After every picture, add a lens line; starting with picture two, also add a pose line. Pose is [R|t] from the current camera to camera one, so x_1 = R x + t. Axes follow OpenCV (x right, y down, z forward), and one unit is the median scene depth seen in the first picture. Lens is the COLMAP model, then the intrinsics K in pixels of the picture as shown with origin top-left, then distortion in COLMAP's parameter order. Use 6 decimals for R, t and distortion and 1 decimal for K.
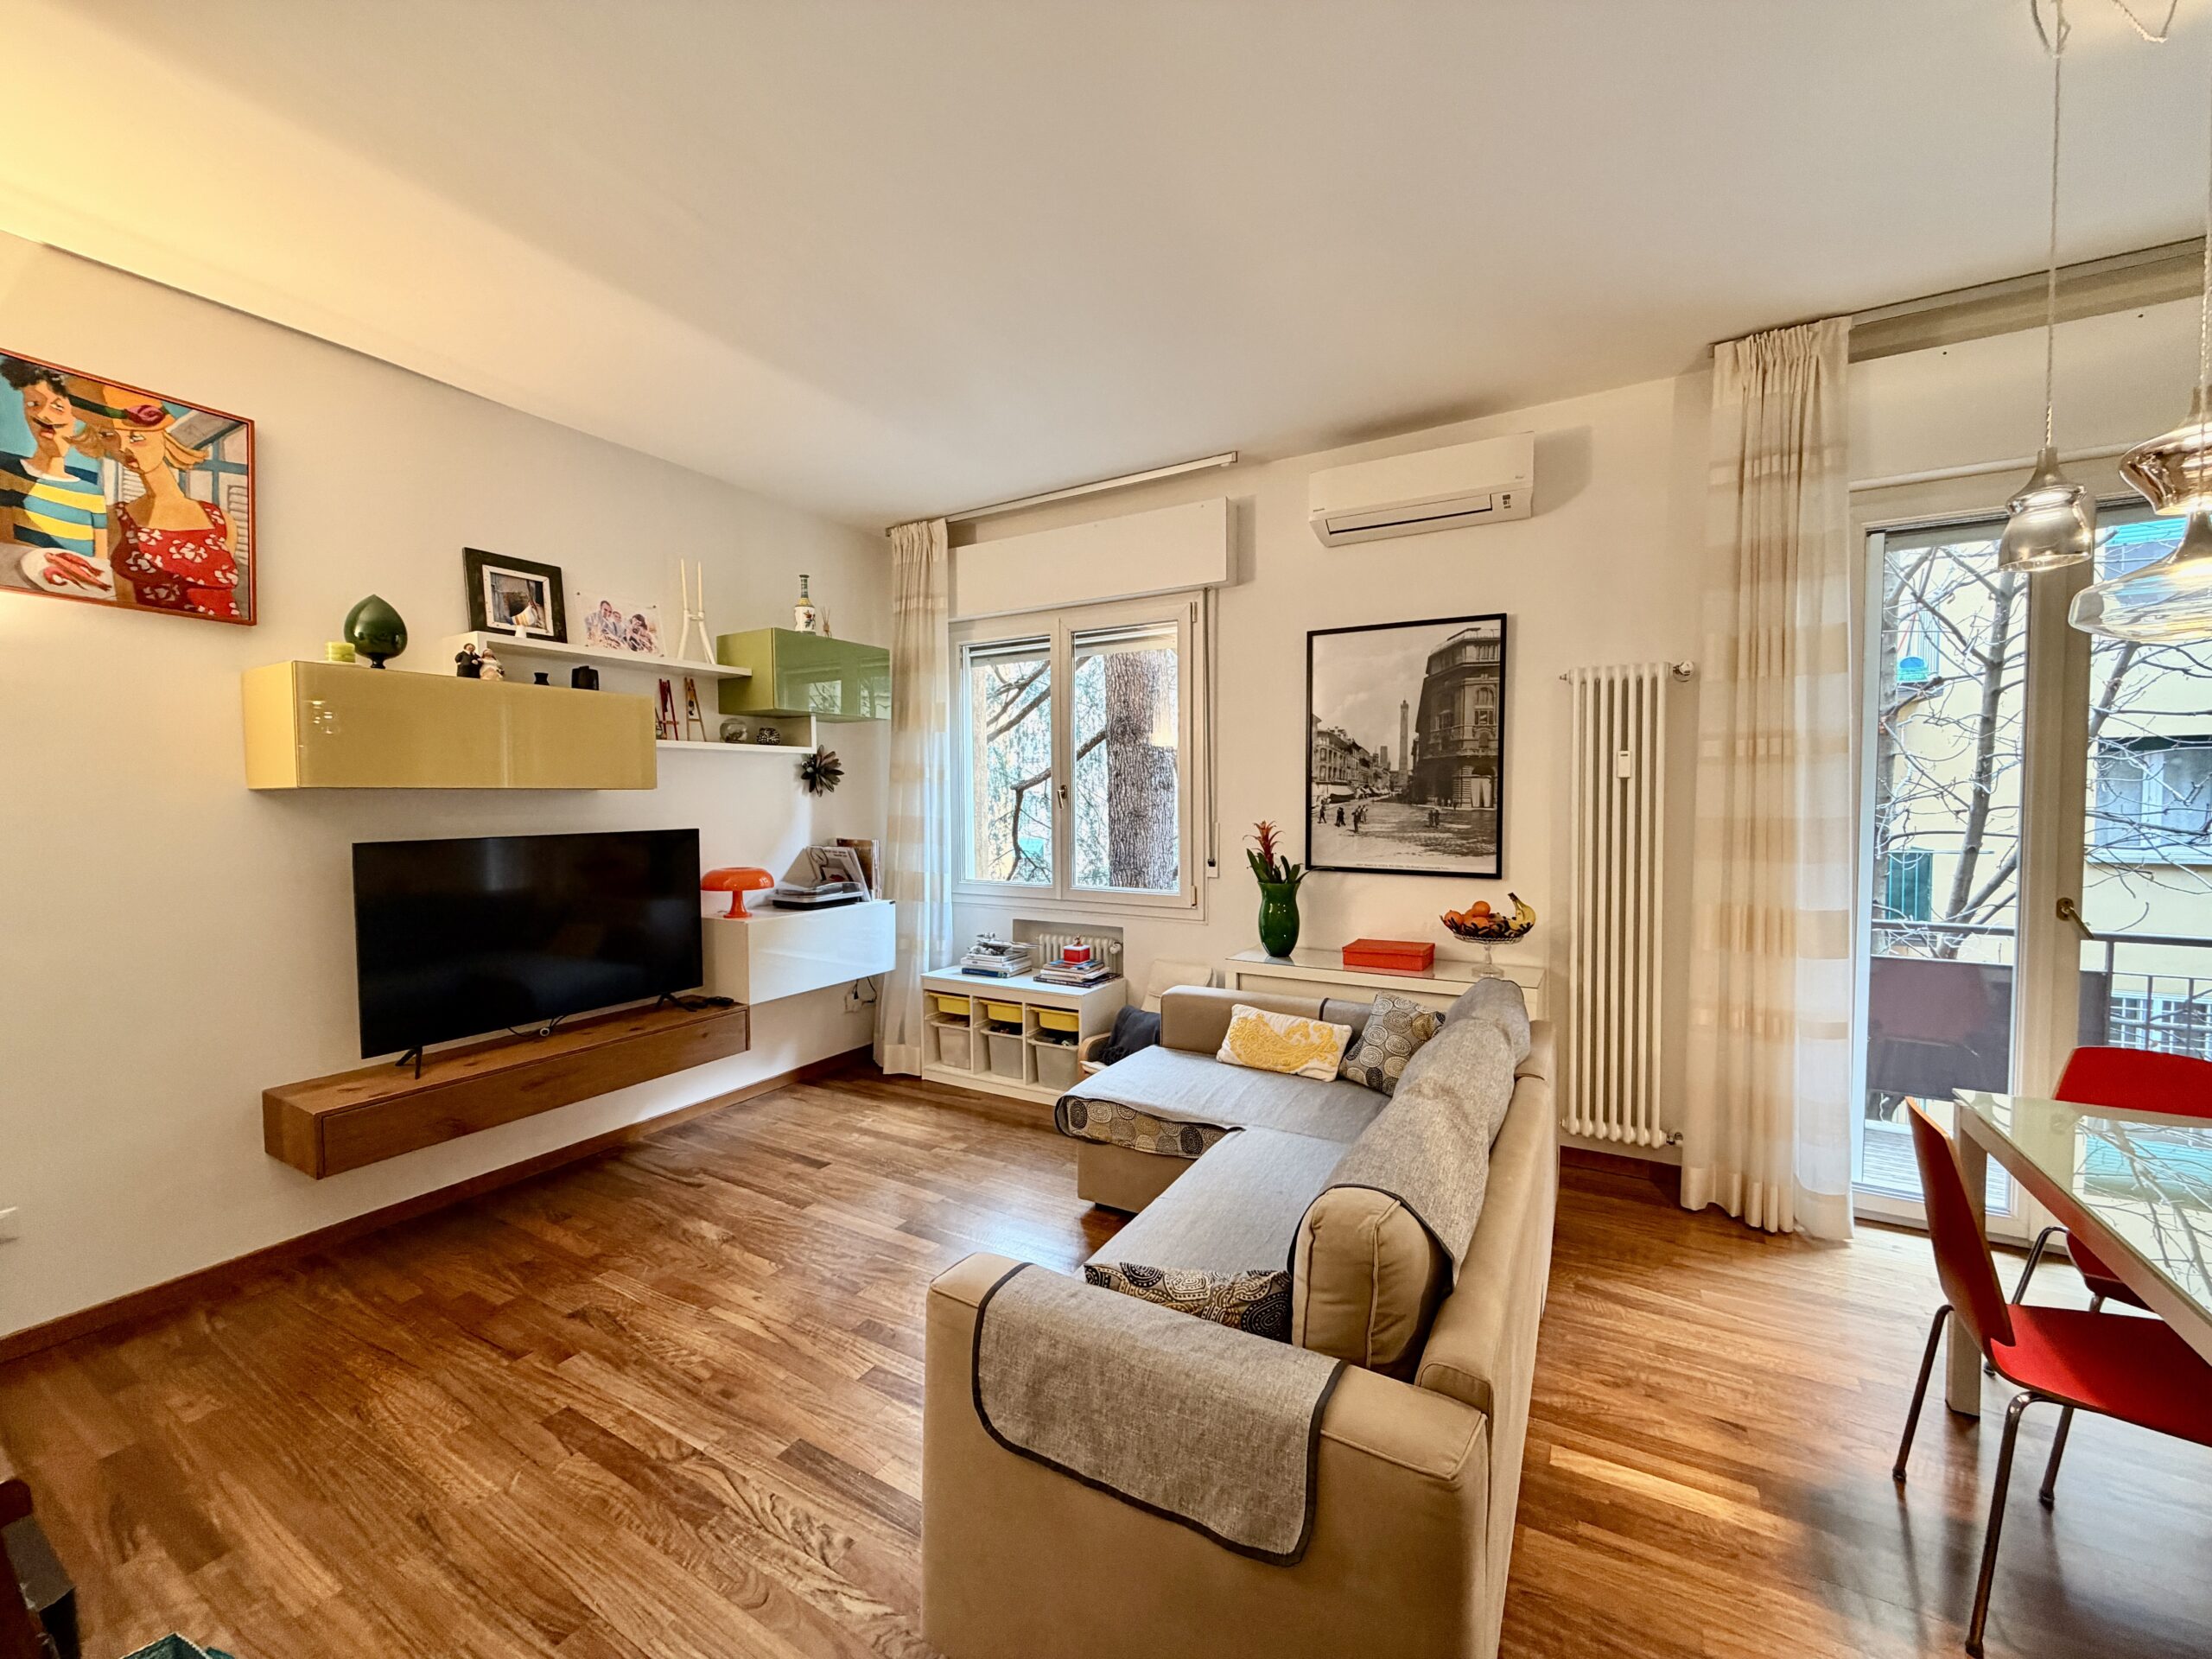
lens RADIAL K [[880.6, 0, 1097.9], [0, 880.6, 829.2], [0, 0, 1]] dist [0.000382, 0.000067]
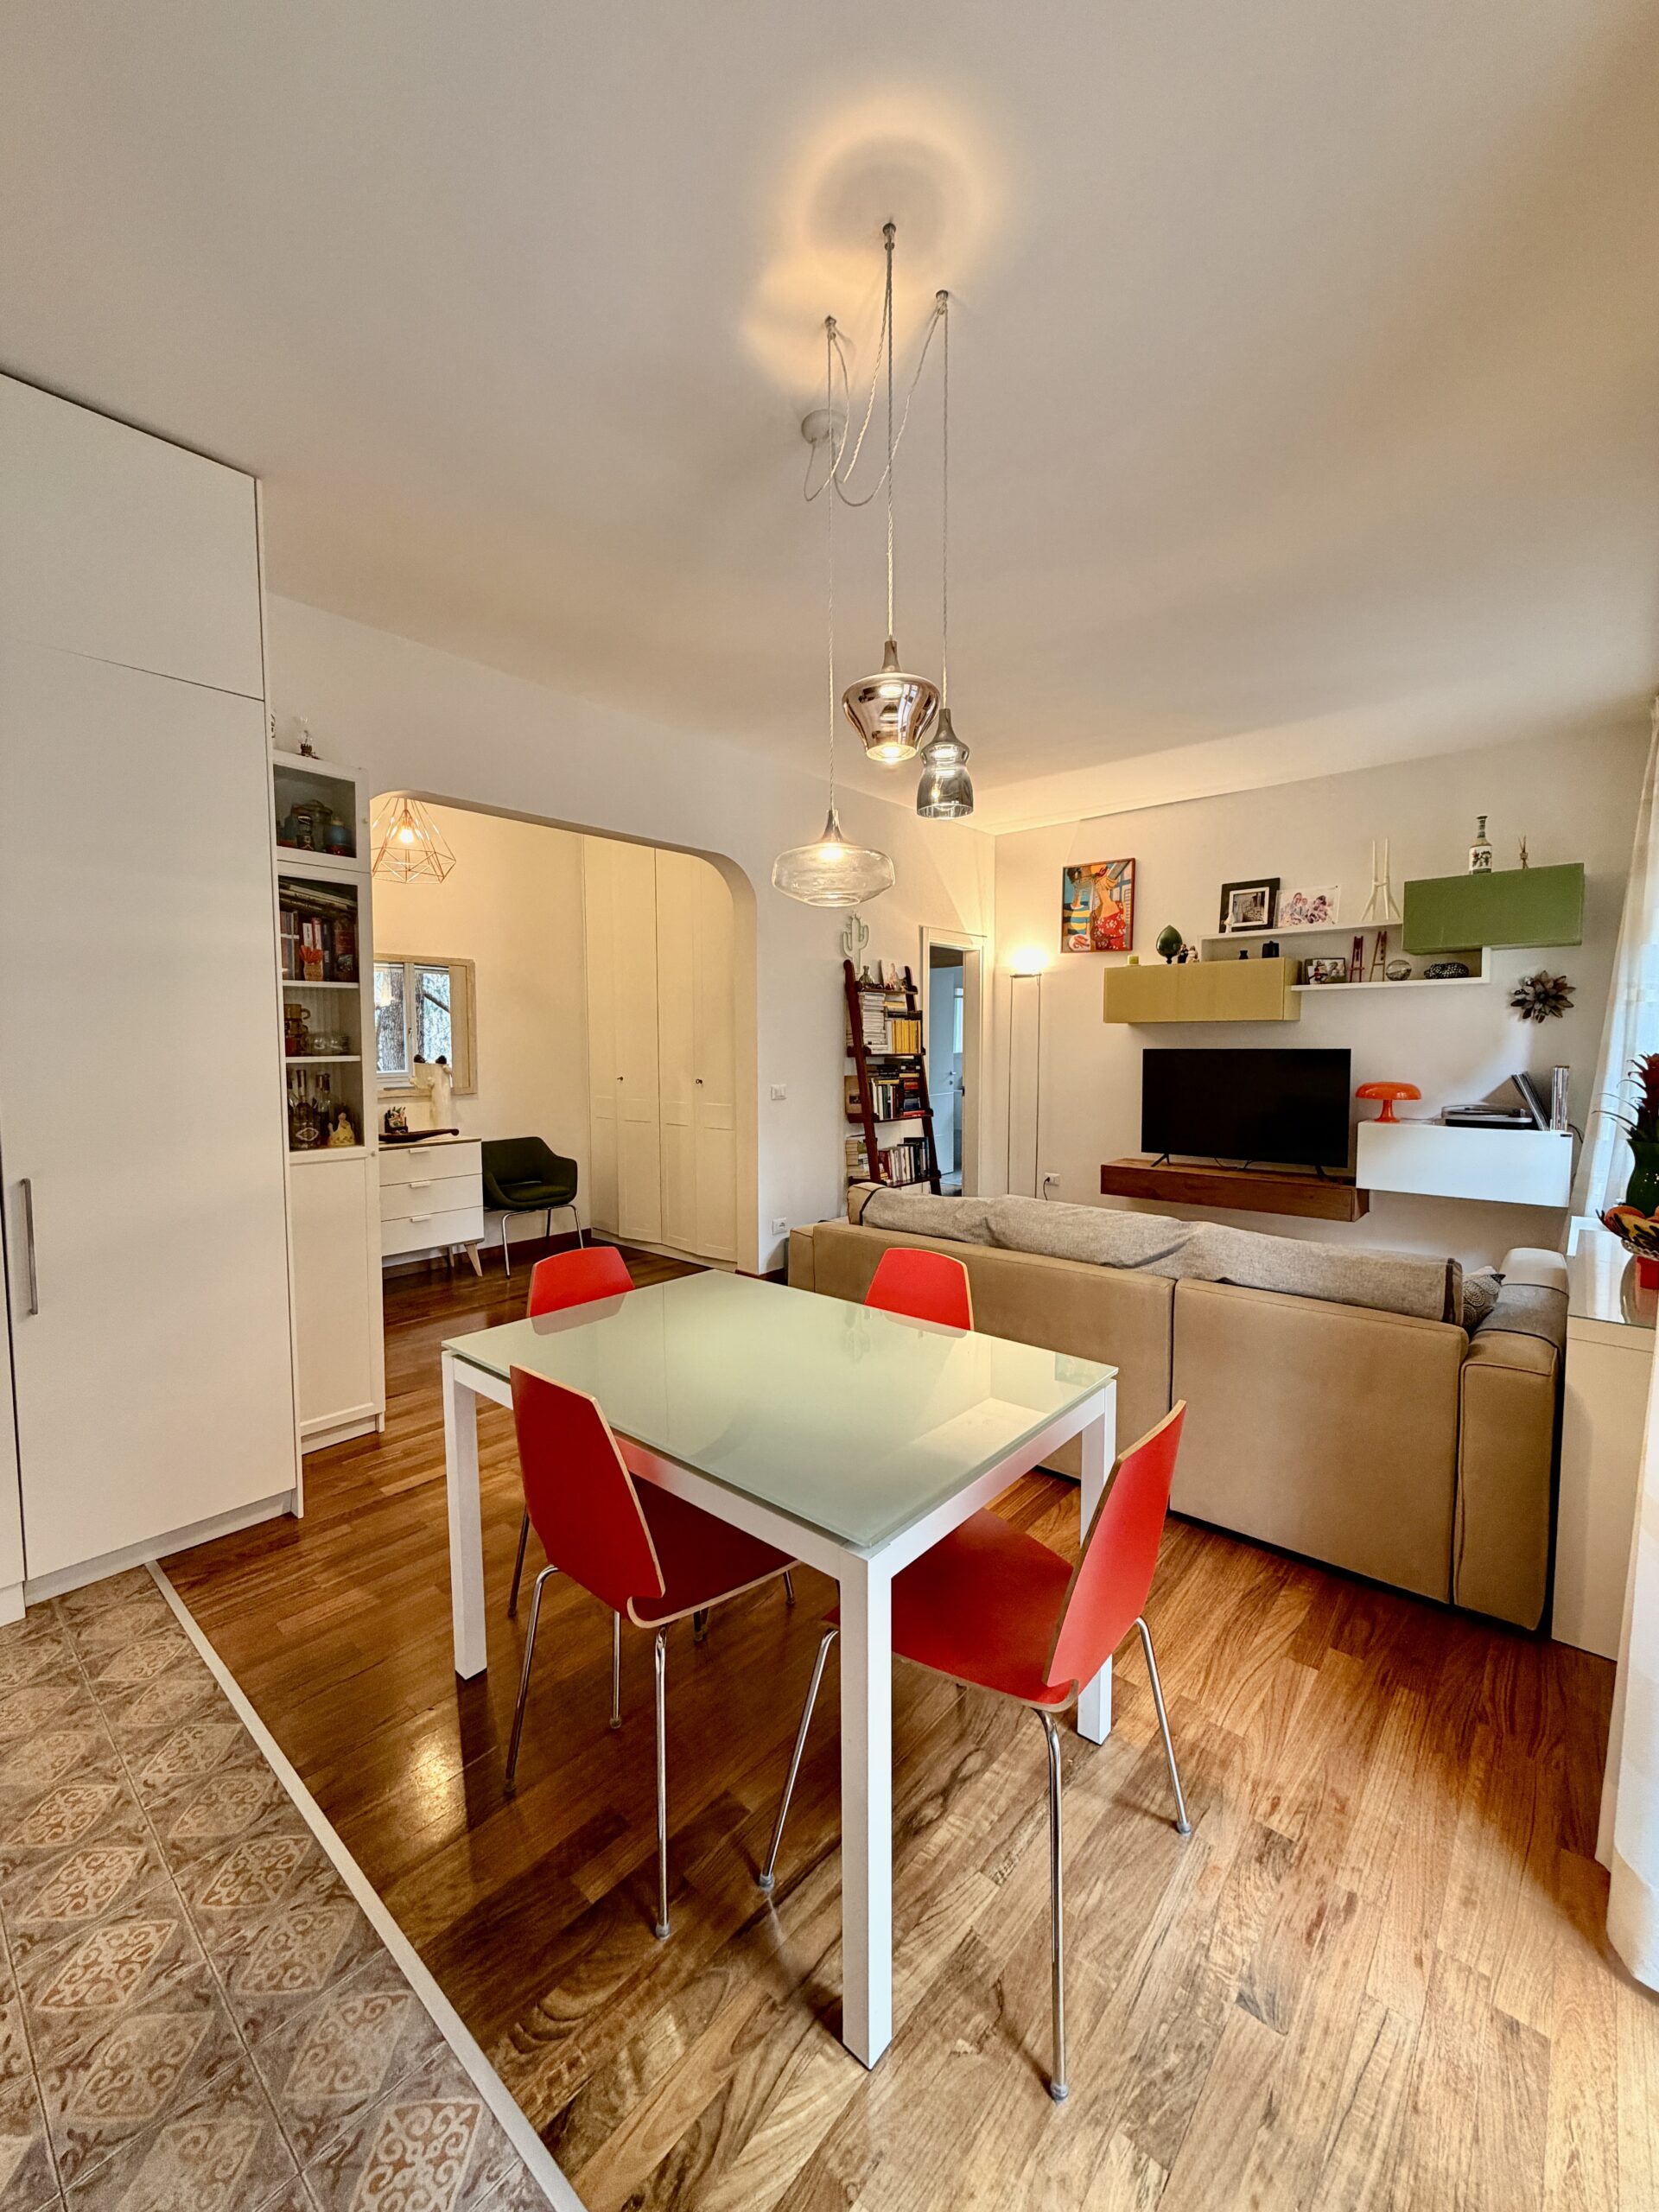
lens RADIAL K [[880.6, 0, 829.9], [0, 880.6, 1099.4], [0, 0, 1]] dist [0.000382, 0.000067]
pose [[-0.184805, 0.074613, -0.979939, 1.010502], [-0.029938, 0.996224, 0.081499, -0.009989], [0.982319, 0.044399, -0.181873, 0.485844]]
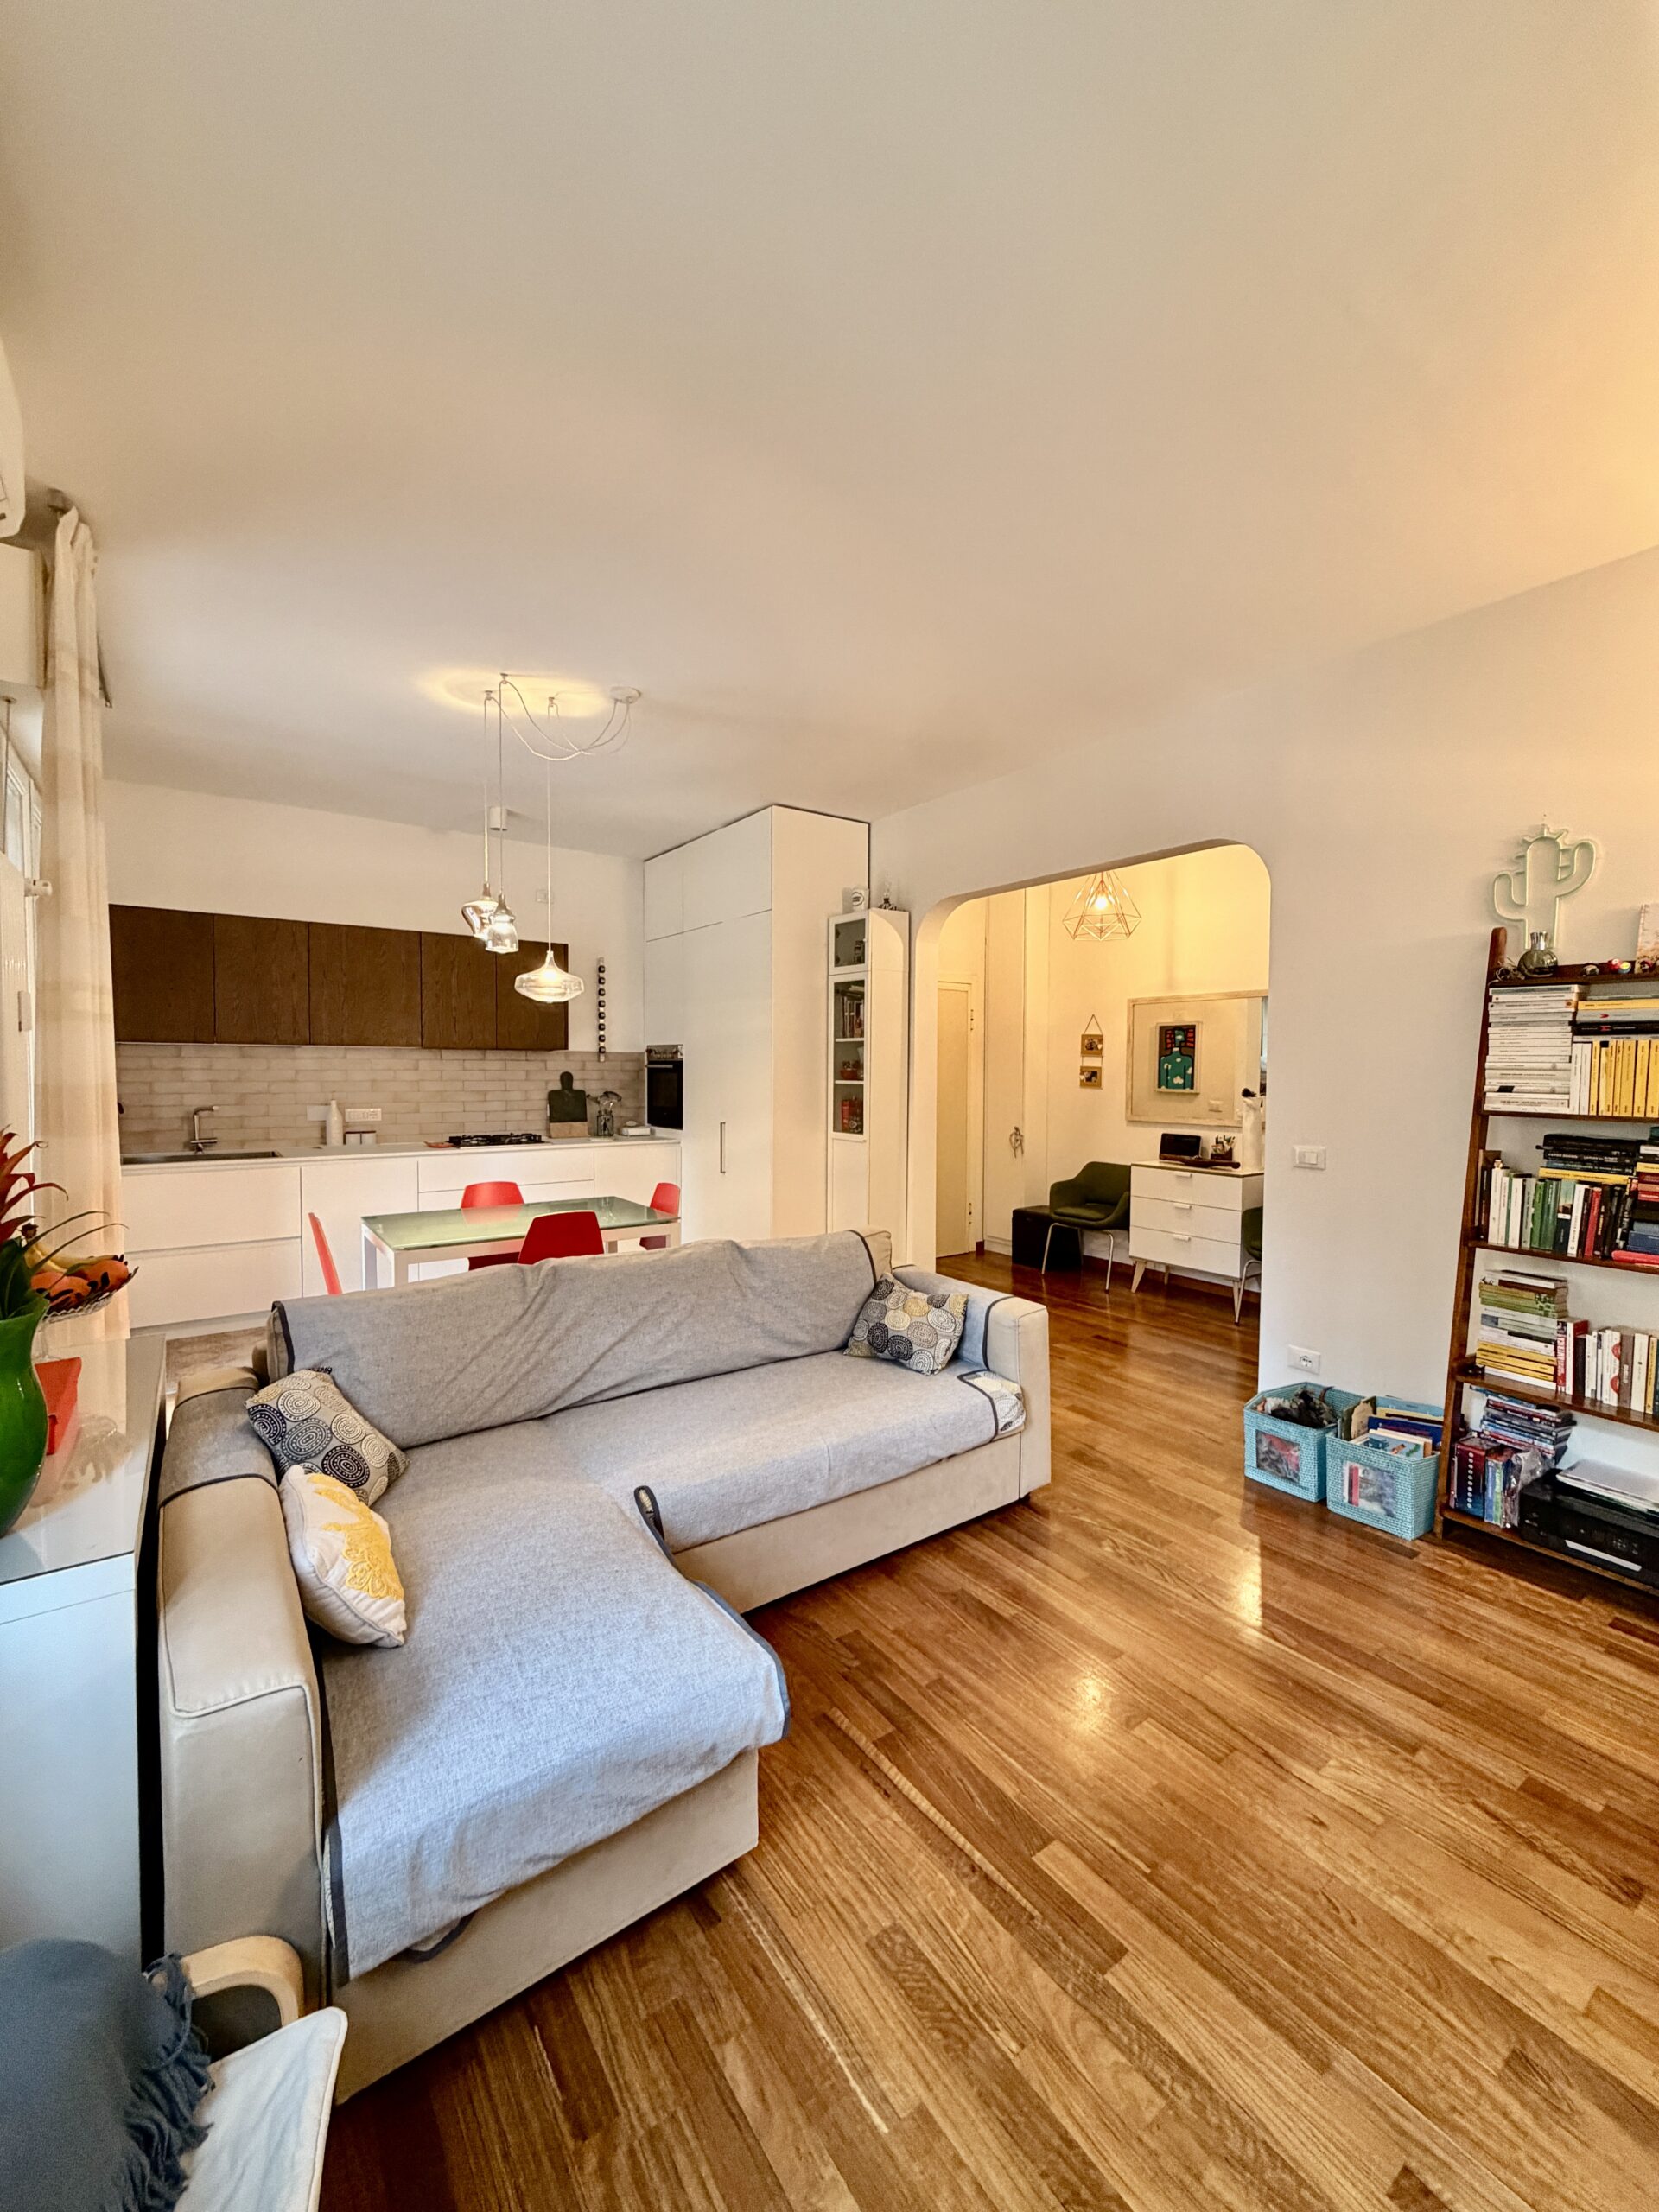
lens RADIAL K [[882.8, 0, 837.3], [0, 882.8, 1099.8], [0, 0, 1]] dist [-0.002486, 0.000102]
pose [[-0.915748, -0.013518, 0.401525, -0.216912], [0.015725, 0.997462, 0.069446, -0.036347], [-0.401445, 0.069909, -0.913211, 1.165881]]
